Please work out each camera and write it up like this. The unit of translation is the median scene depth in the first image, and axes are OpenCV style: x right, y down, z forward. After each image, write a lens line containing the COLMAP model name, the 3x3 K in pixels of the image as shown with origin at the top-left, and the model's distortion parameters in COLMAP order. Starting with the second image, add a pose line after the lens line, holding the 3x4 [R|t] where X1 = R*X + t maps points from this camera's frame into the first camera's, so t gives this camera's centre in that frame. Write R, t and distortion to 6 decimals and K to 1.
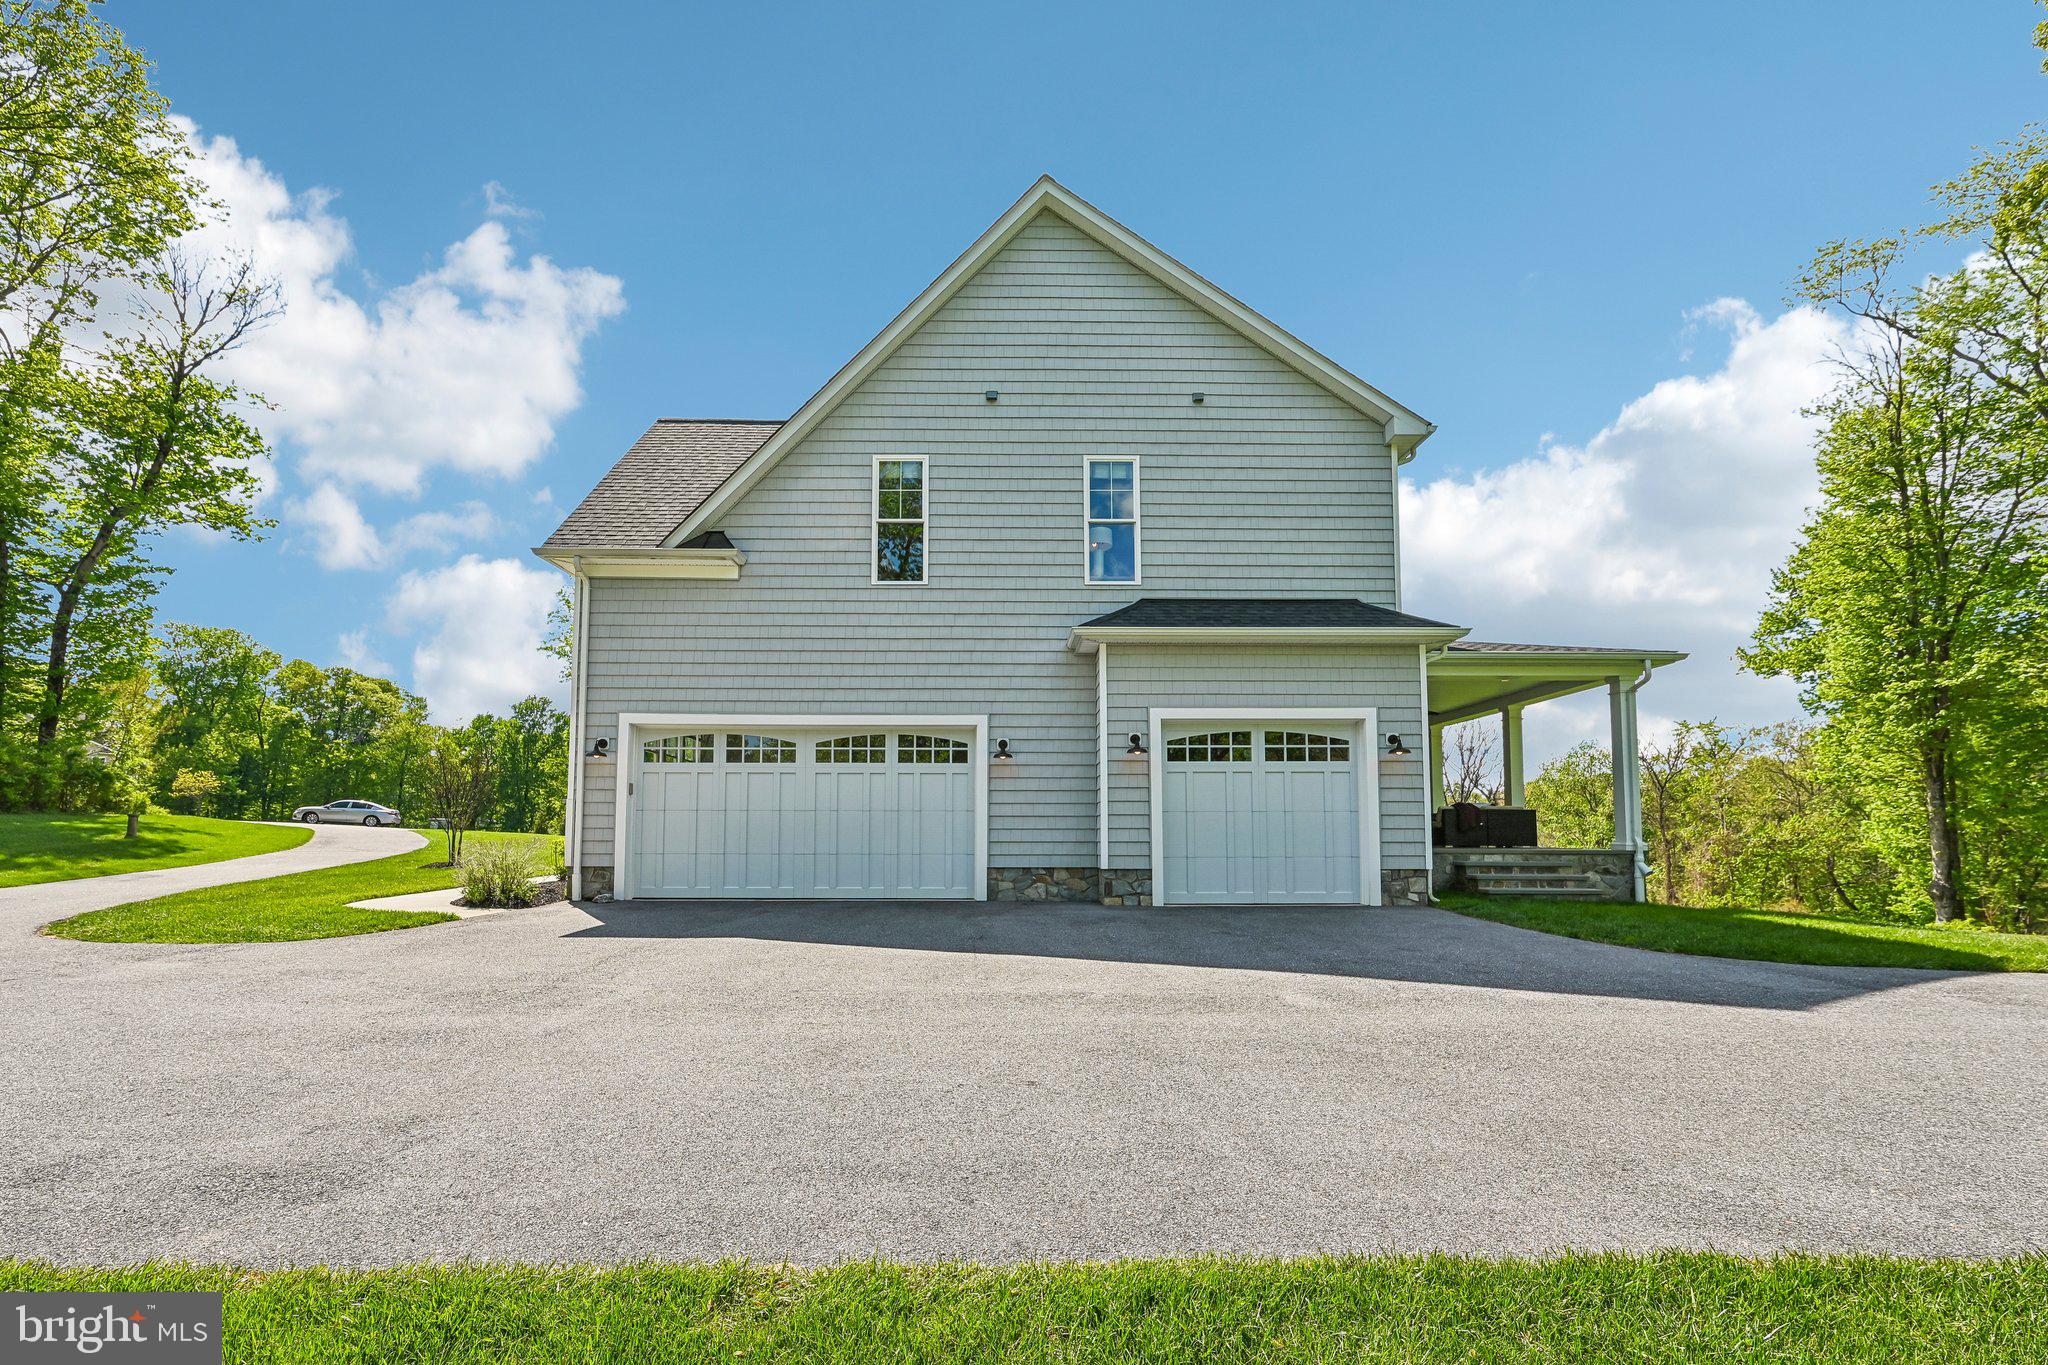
lens RADIAL K [[807.3, 0, 1024.0], [0, 807.3, 682.5], [0, 0, 1]] dist [-0.001472, 0.000052]
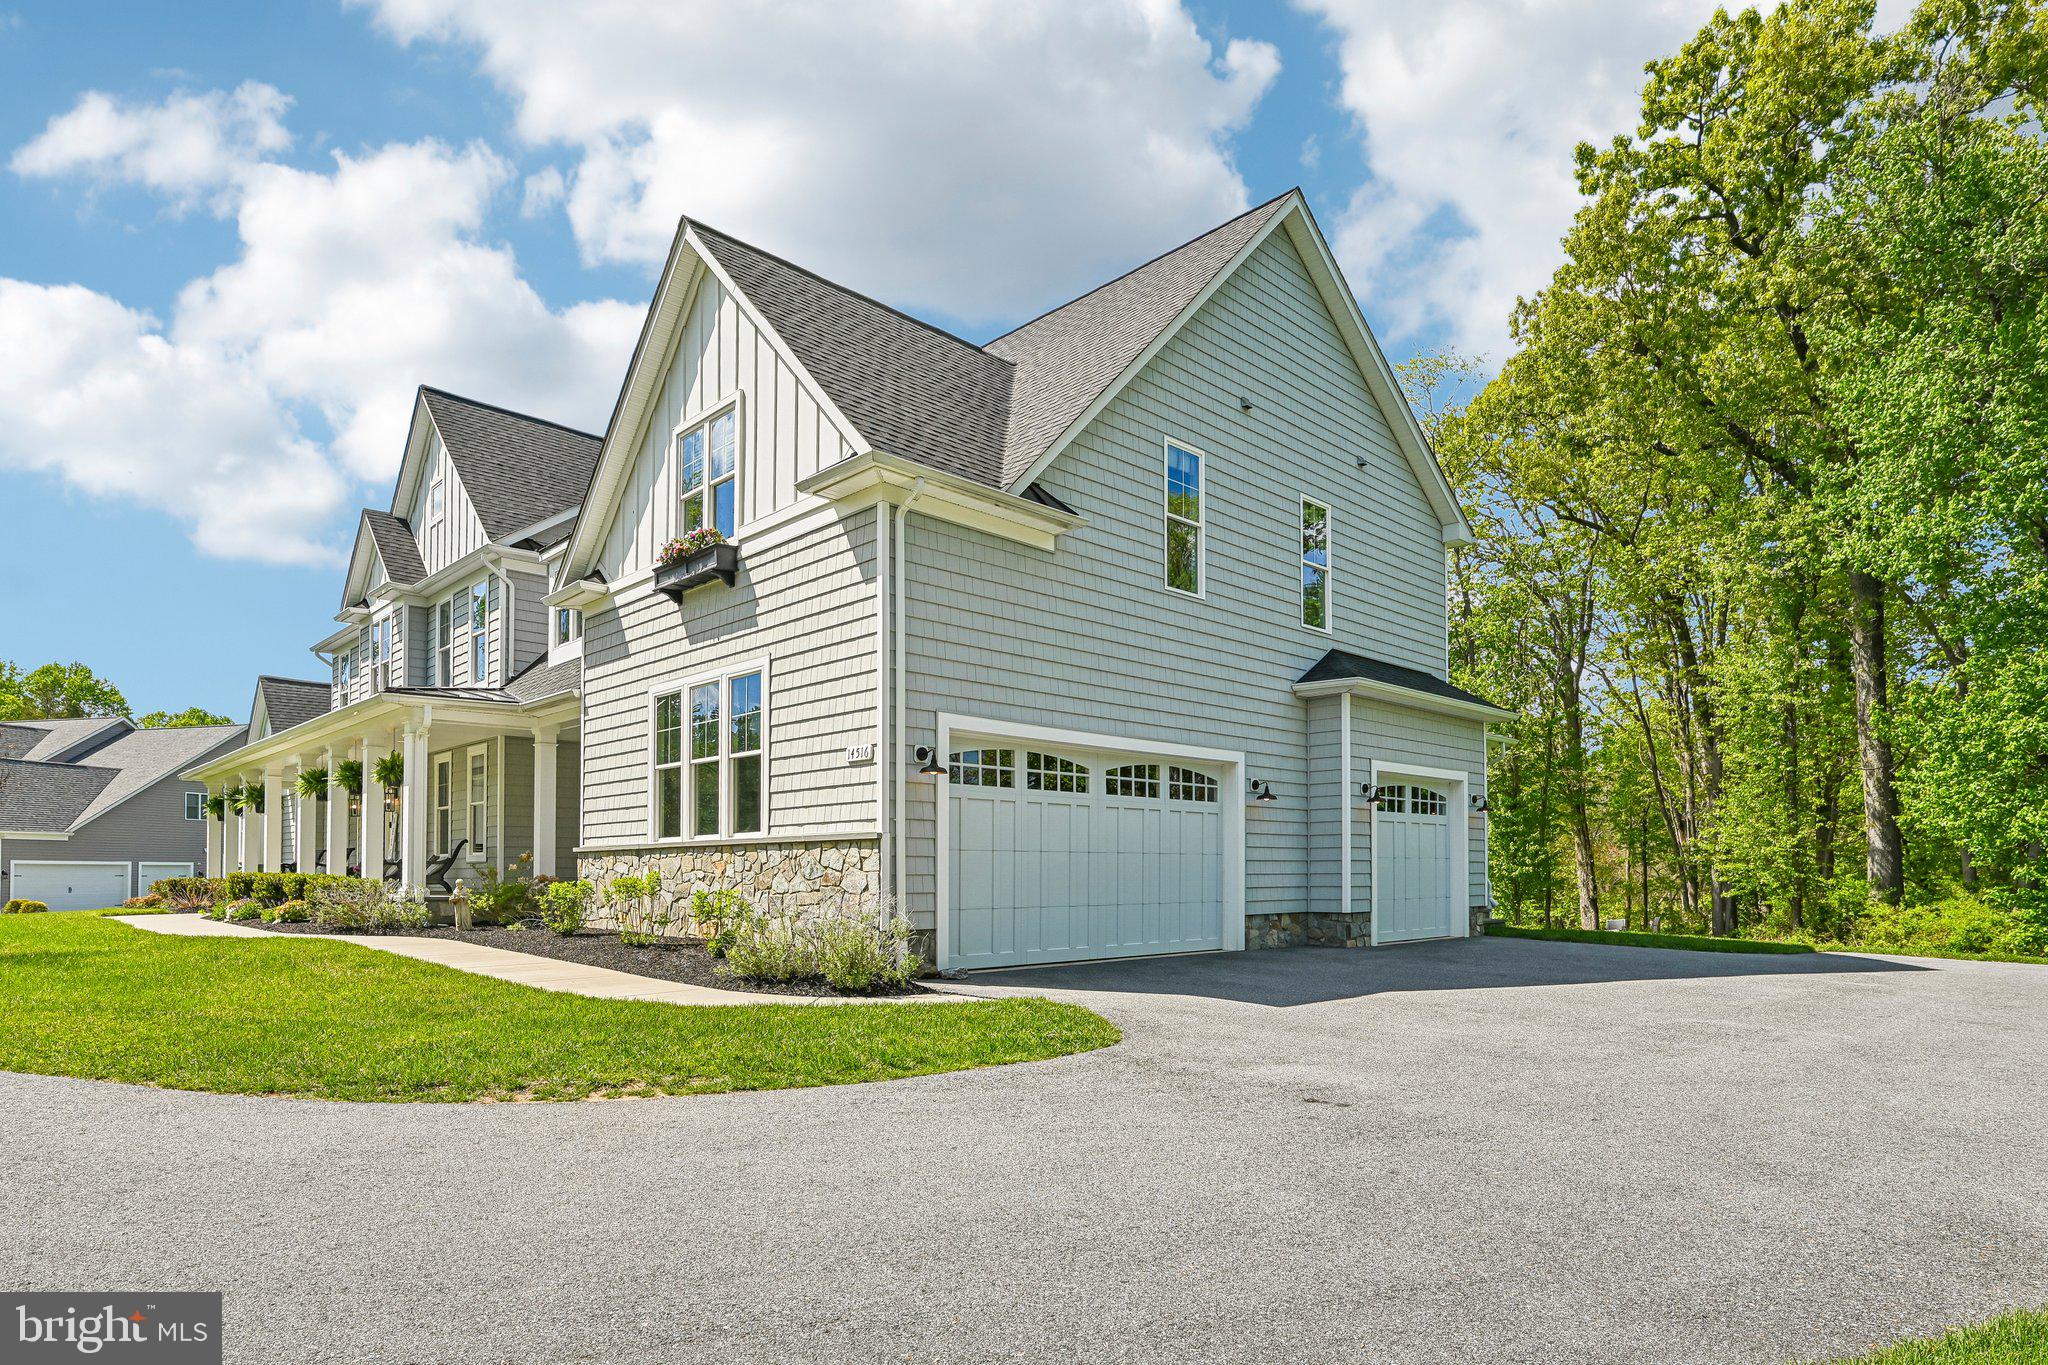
lens RADIAL K [[1087.2, 0, 1024.0], [0, 1087.2, 682.5], [0, 0, 1]] dist [0.000343, 0.000184]
pose [[0.727387, 0.115009, 0.676521, -1.078022], [-0.132325, 0.990861, -0.026172, 0.026685], [-0.673348, -0.070483, 0.735958, 0.249235]]
